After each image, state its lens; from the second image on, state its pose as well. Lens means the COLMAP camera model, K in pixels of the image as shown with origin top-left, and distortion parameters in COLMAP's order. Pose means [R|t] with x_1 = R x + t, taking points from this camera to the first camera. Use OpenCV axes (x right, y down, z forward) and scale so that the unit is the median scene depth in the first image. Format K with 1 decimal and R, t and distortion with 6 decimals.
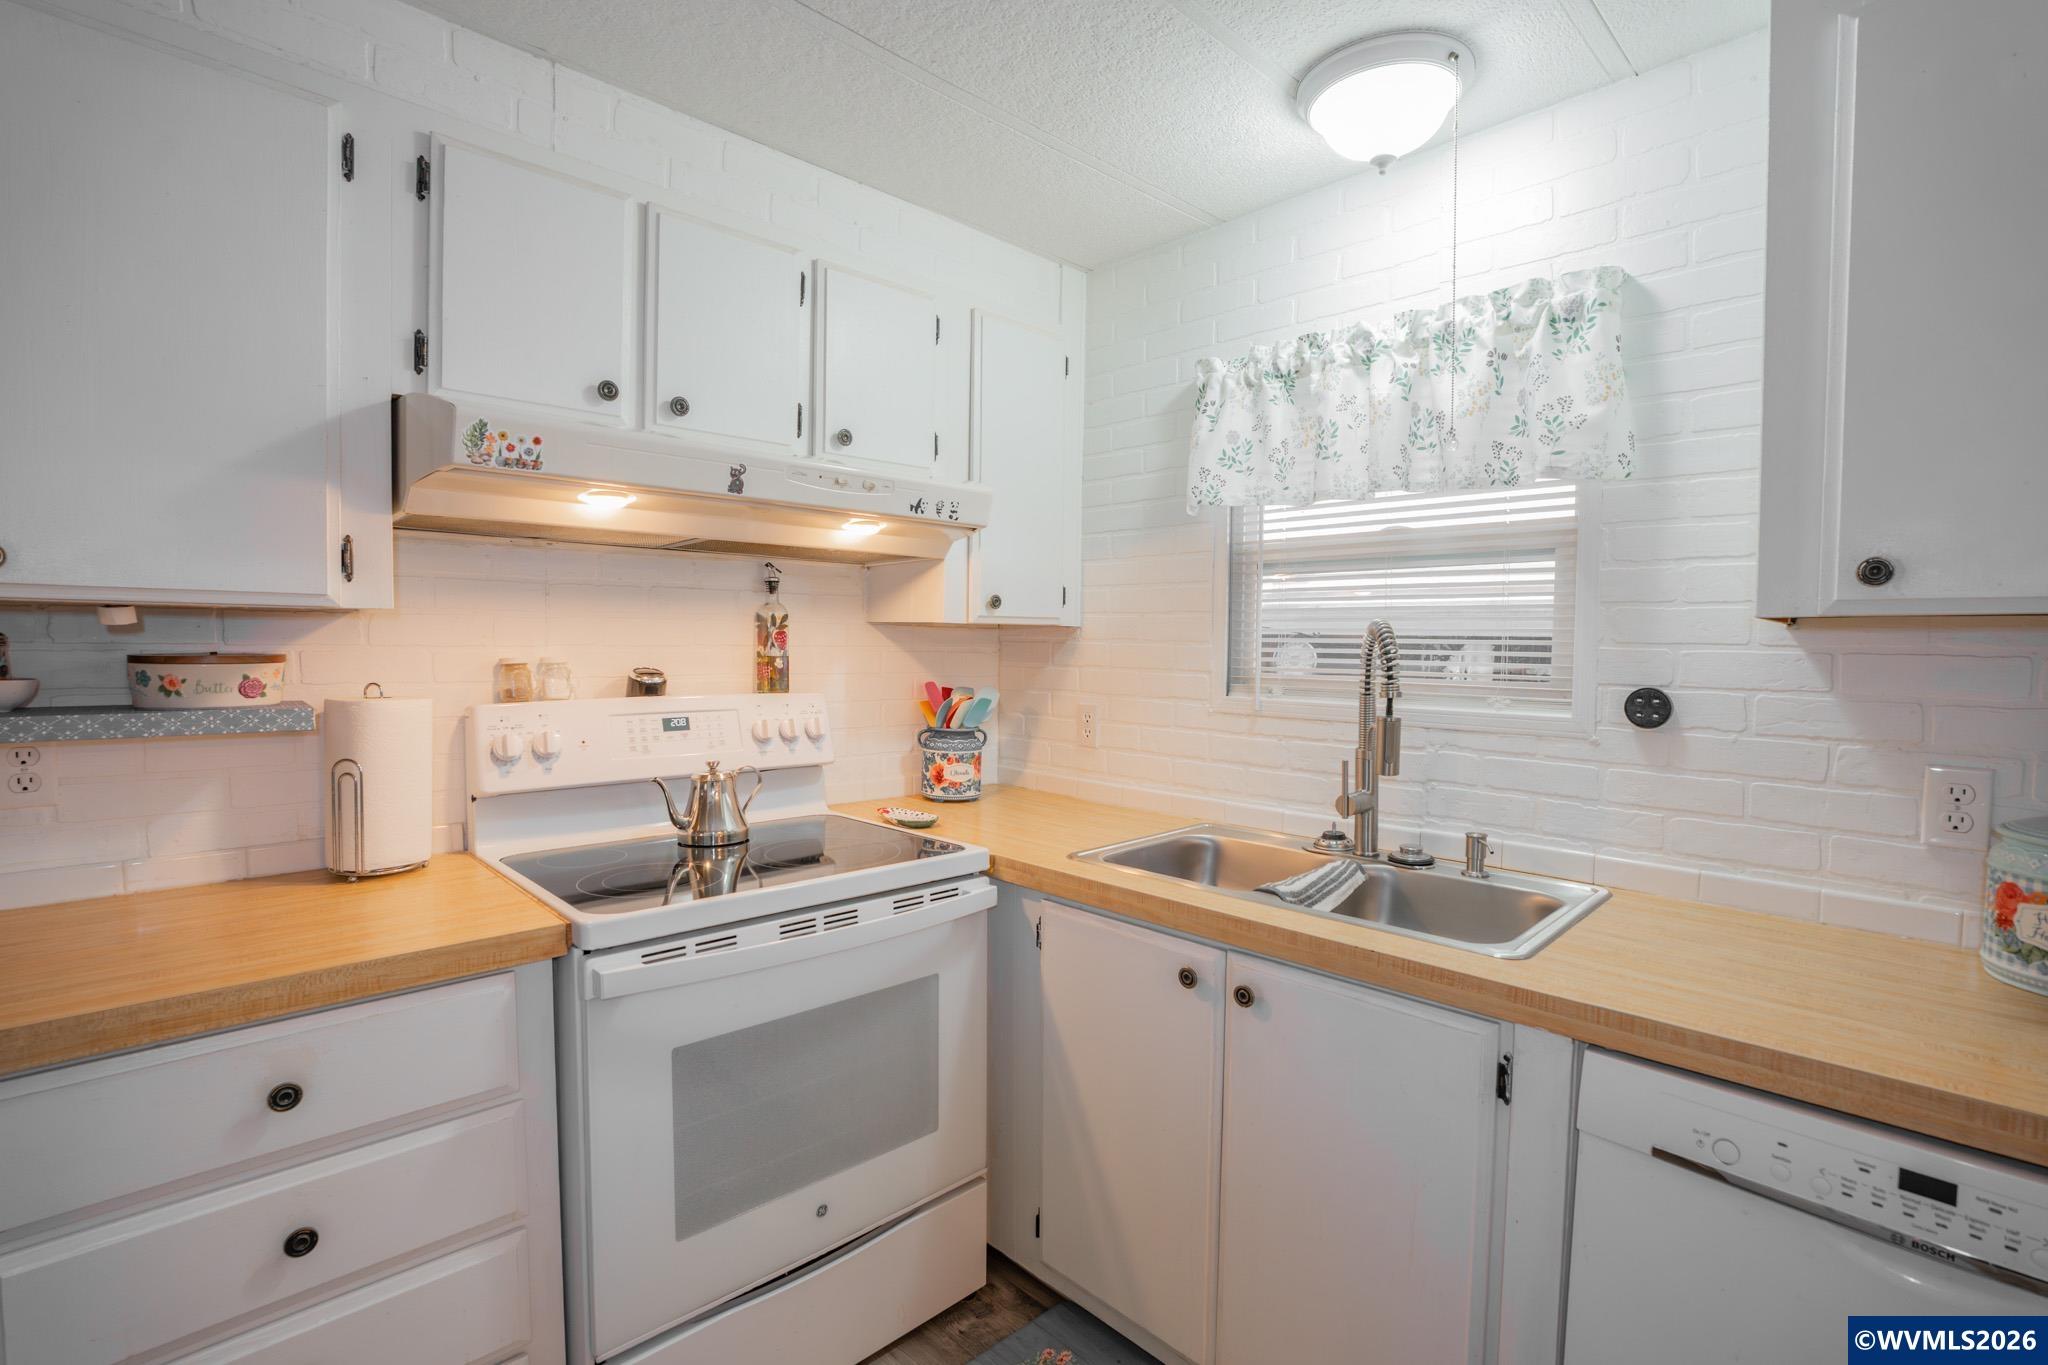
lens RADIAL K [[951.3, 0, 1033.2], [0, 951.3, 729.8], [0, 0, 1]] dist [-0.071628, 0.029413]
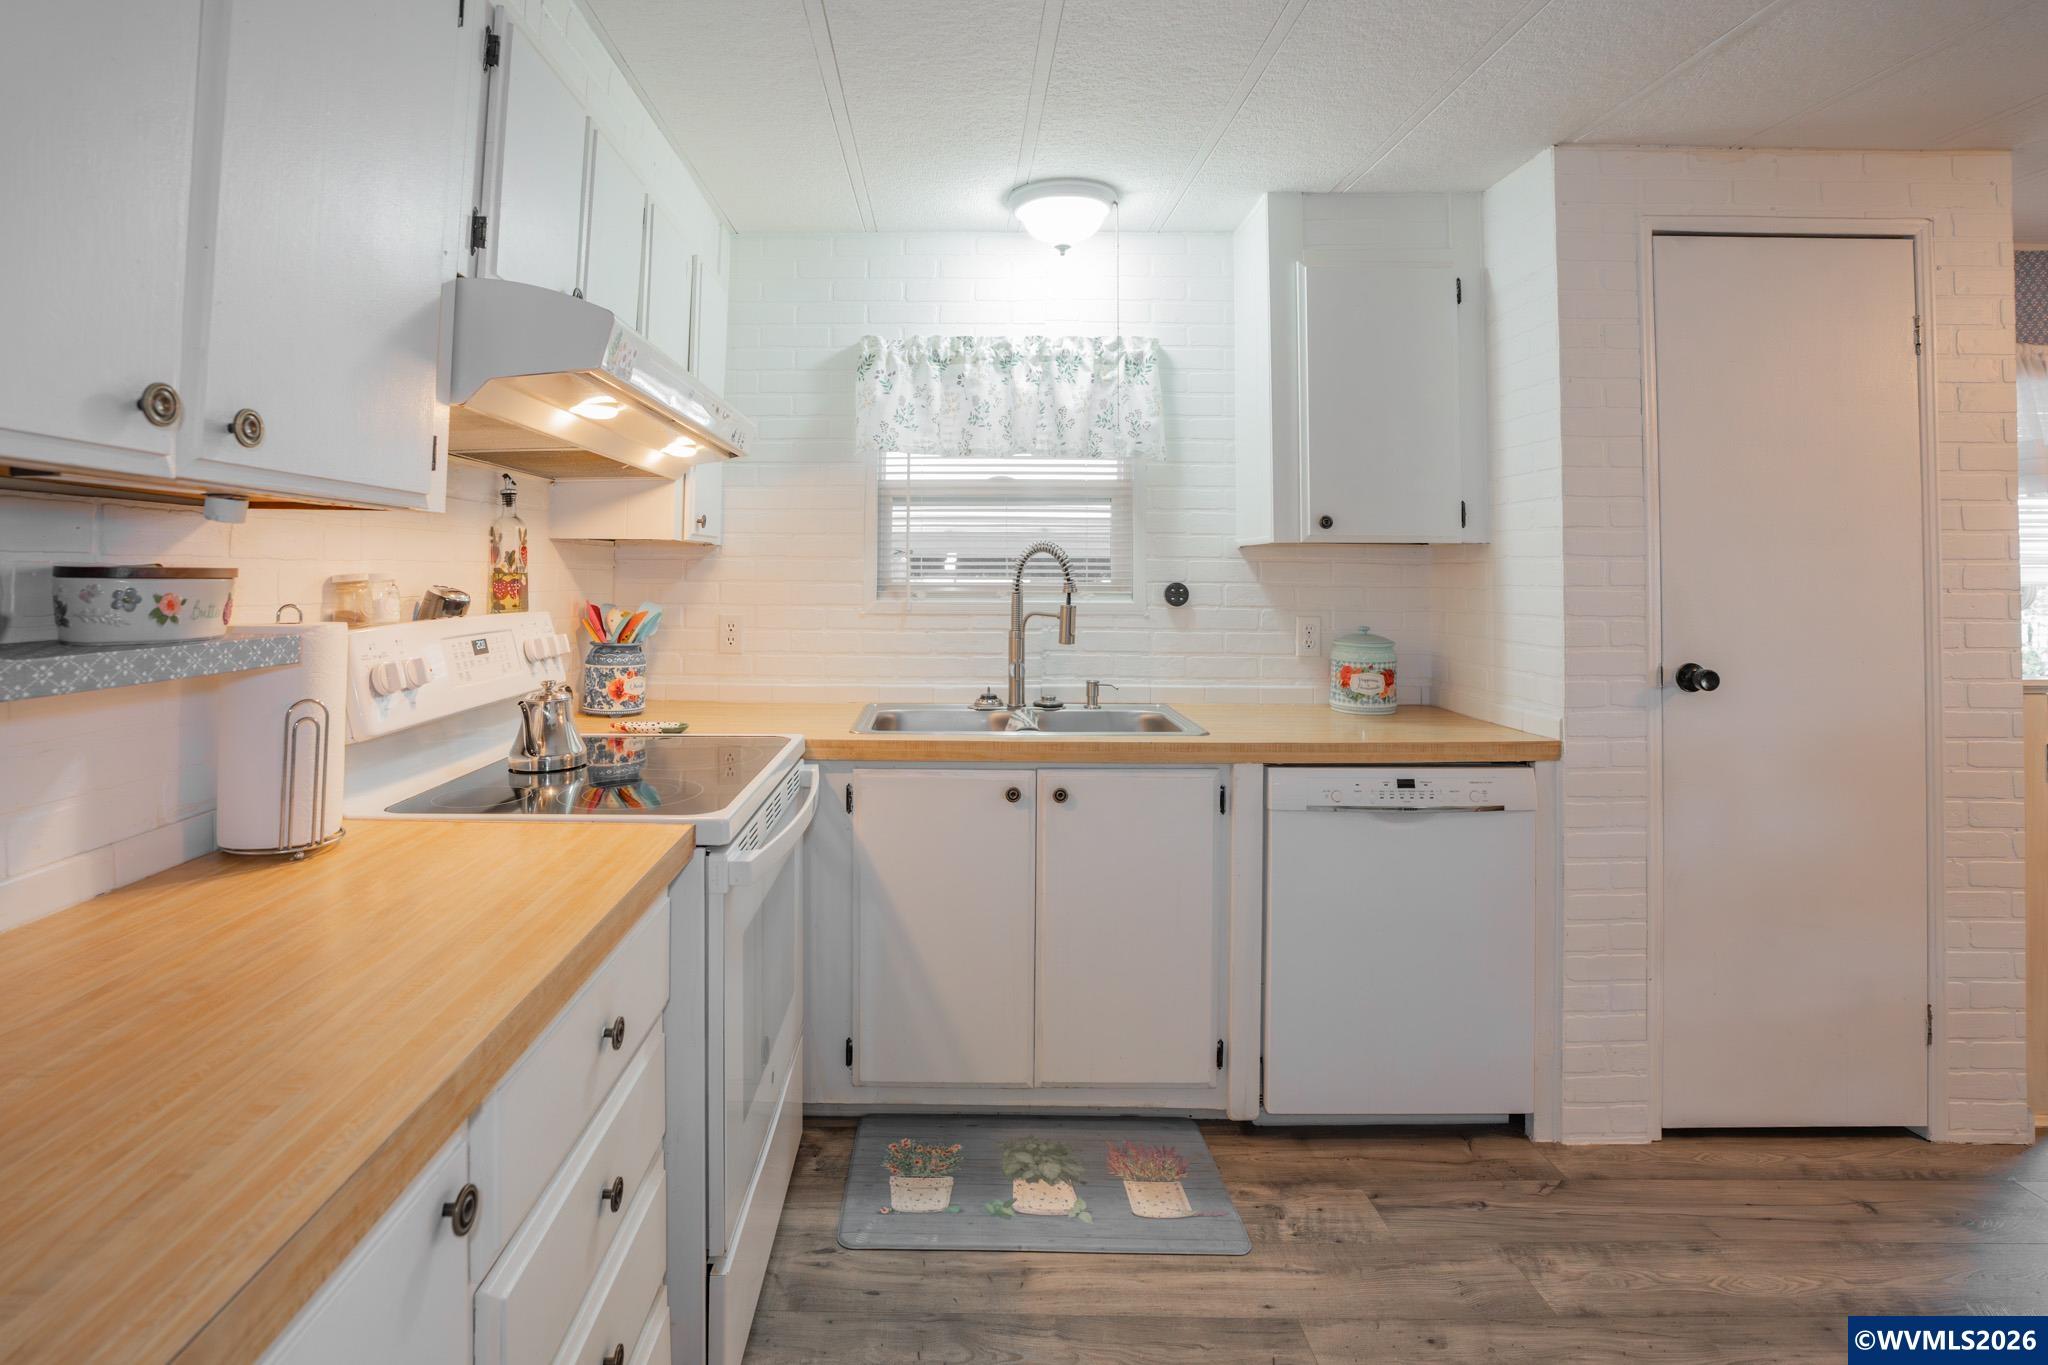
lens RADIAL K [[944.1, 0, 999.5], [0, 944.1, 604.2], [0, 0, 1]] dist [-0.073252, 0.033730]
pose [[0.696341, -0.033841, 0.716913, -0.733133], [0.068489, 0.997462, -0.019440, 0.005207], [-0.714436, 0.062637, 0.696892, 0.018812]]
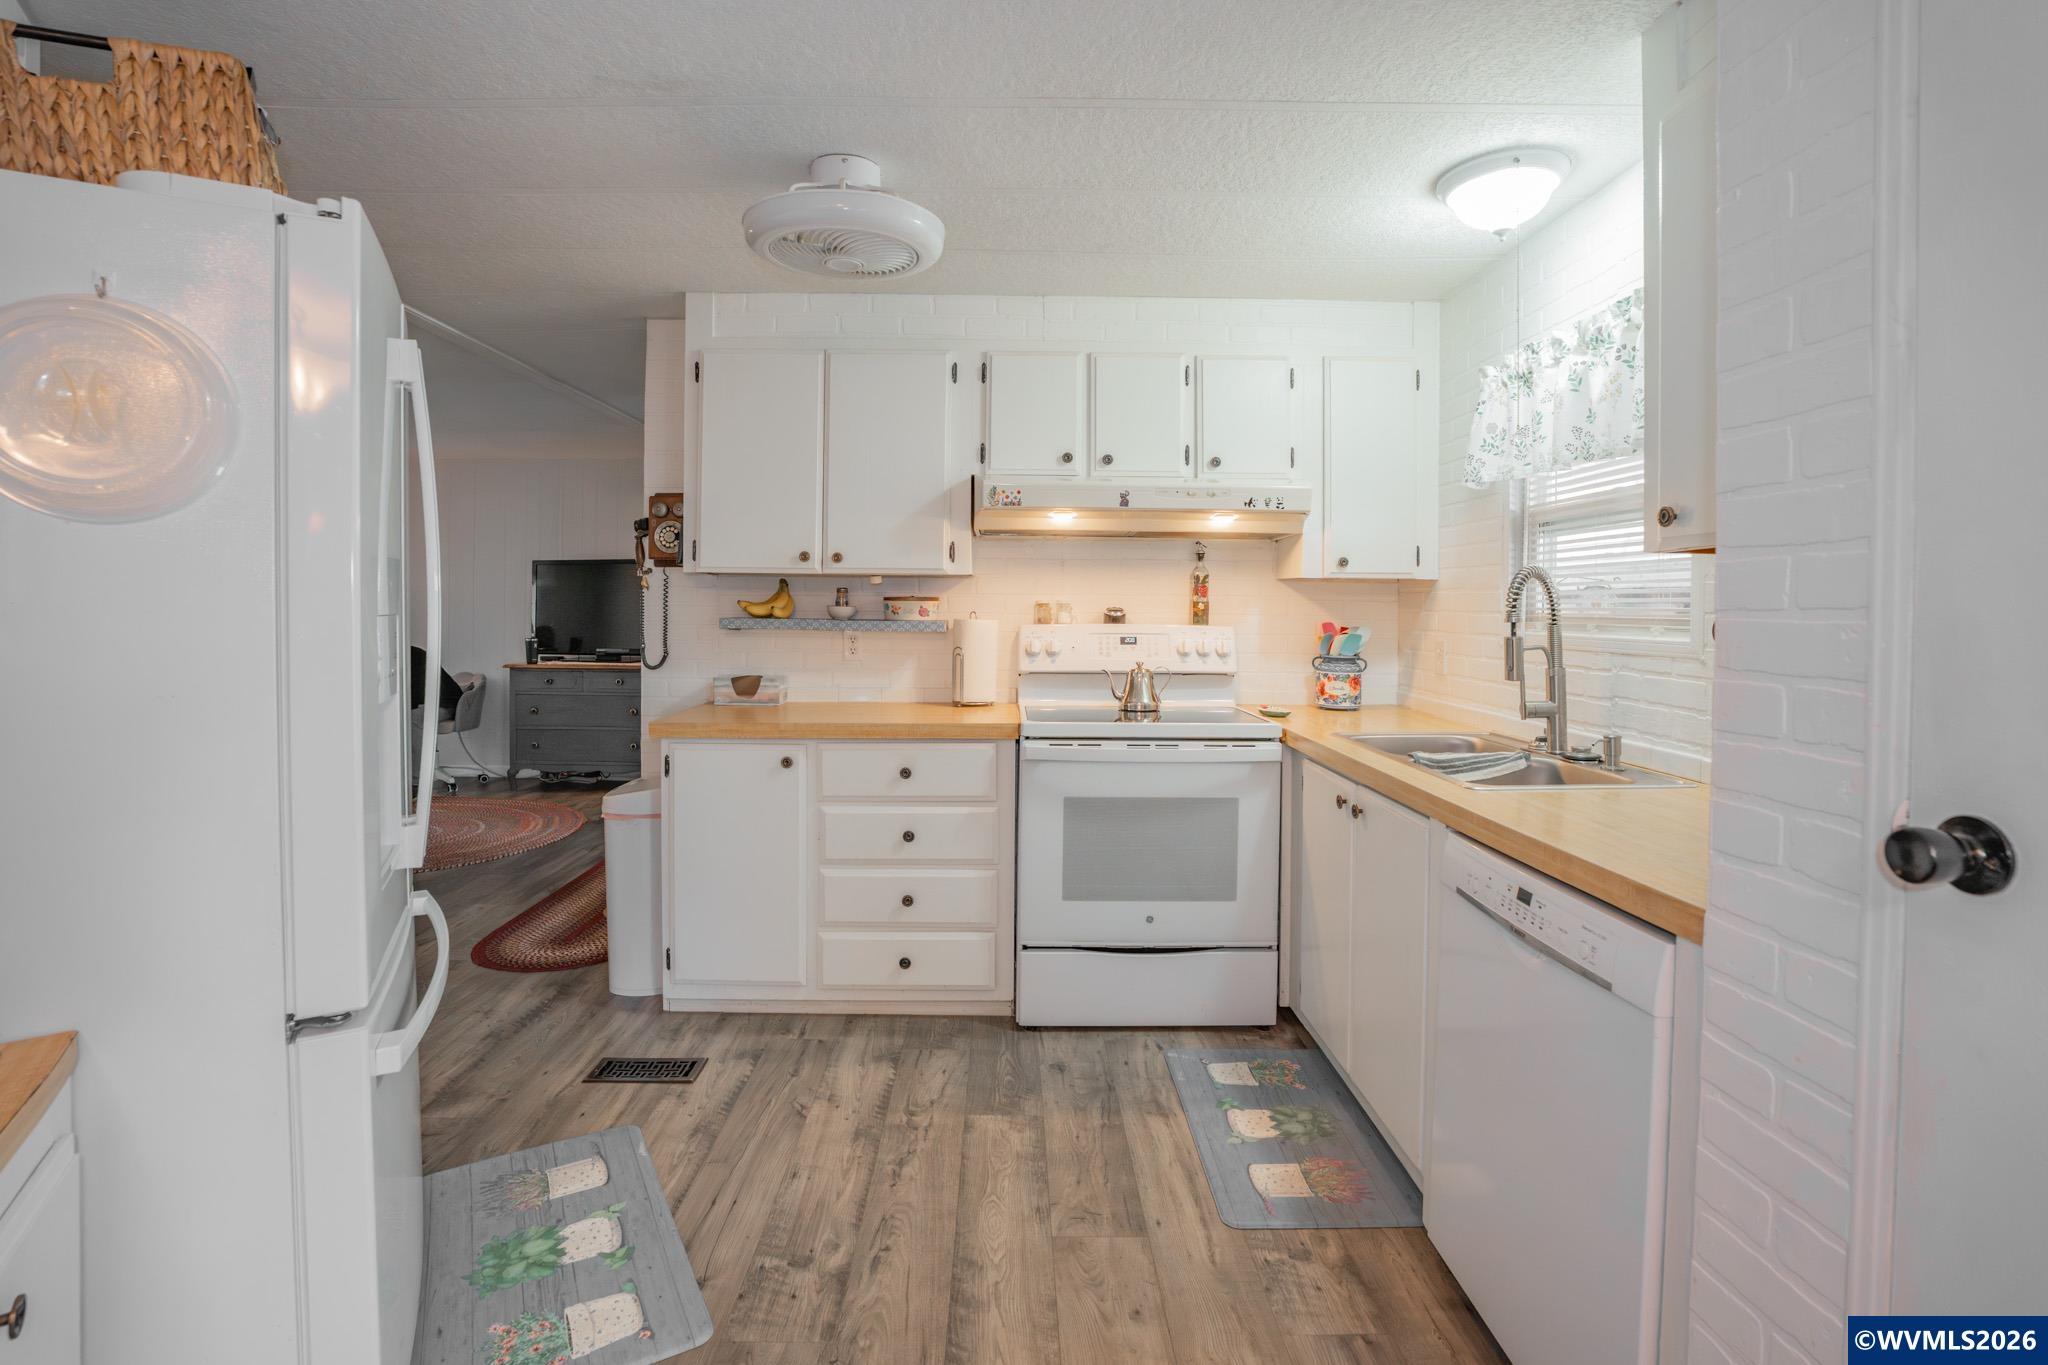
lens RADIAL K [[951.3, 0, 1033.2], [0, 951.3, 729.8], [0, 0, 1]] dist [-0.071628, 0.029413]
pose [[0.743511, 0.077663, -0.664198, 0.705057], [-0.057318, 0.996979, 0.052412, 0.081431], [0.666263, -0.000899, 0.745717, -0.424502]]
